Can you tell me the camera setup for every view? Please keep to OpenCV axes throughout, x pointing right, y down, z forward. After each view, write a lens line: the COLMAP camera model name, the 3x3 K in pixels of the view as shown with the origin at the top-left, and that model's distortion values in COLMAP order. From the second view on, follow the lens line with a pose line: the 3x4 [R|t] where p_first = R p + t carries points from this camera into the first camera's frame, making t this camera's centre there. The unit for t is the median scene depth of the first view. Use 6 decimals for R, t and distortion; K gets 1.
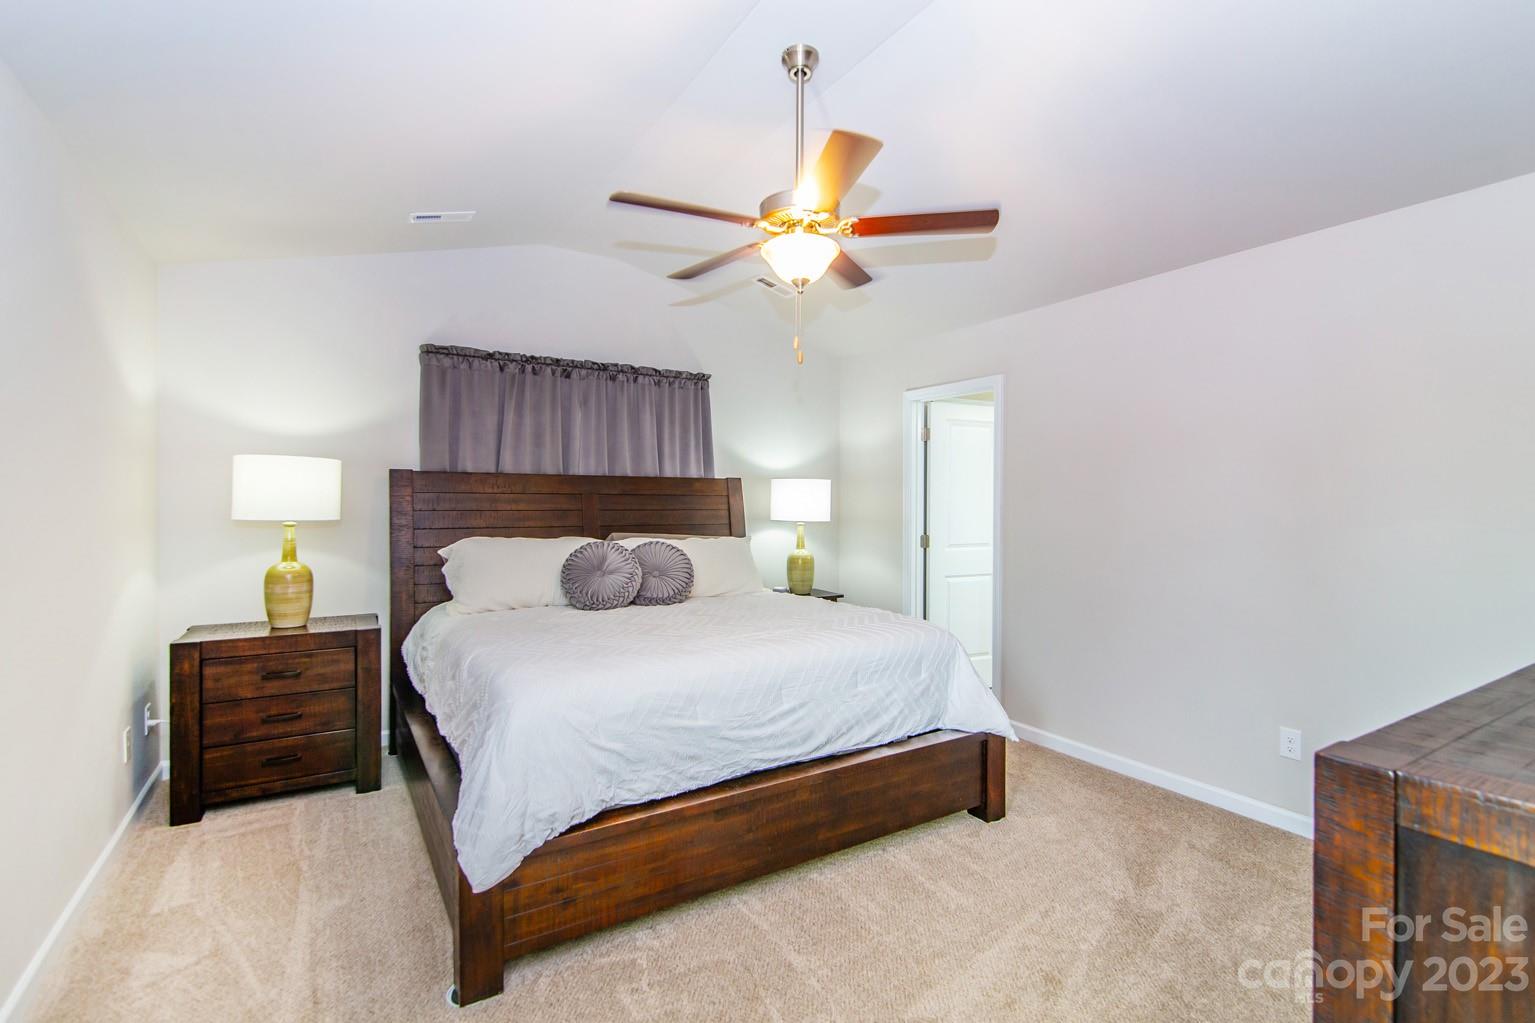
lens RADIAL K [[718.0, 0, 782.2], [0, 718.0, 486.3], [0, 0, 1]] dist [0.000504, 0.000062]
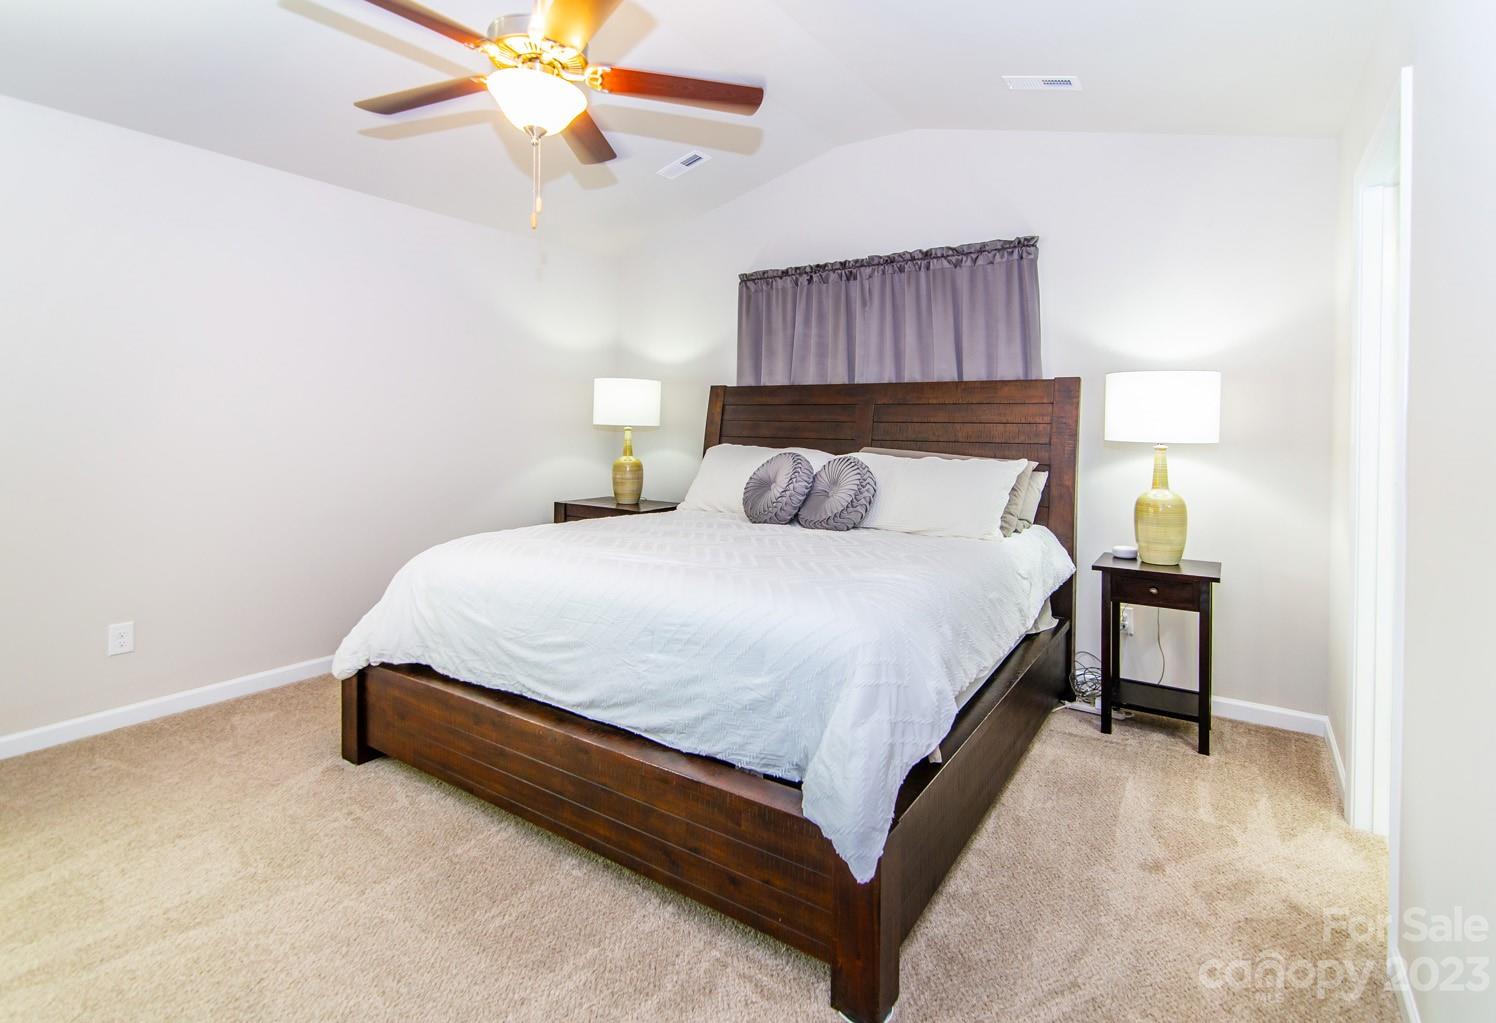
lens RADIAL K [[723.0, 0, 746.8], [0, 723.0, 414.8], [0, 0, 1]] dist [-0.006079, -0.000585]
pose [[0.398603, -0.013227, -0.917028, 0.550809], [0.009028, 0.999904, -0.010498, 0.035792], [0.917079, -0.004094, 0.398685, 0.548238]]
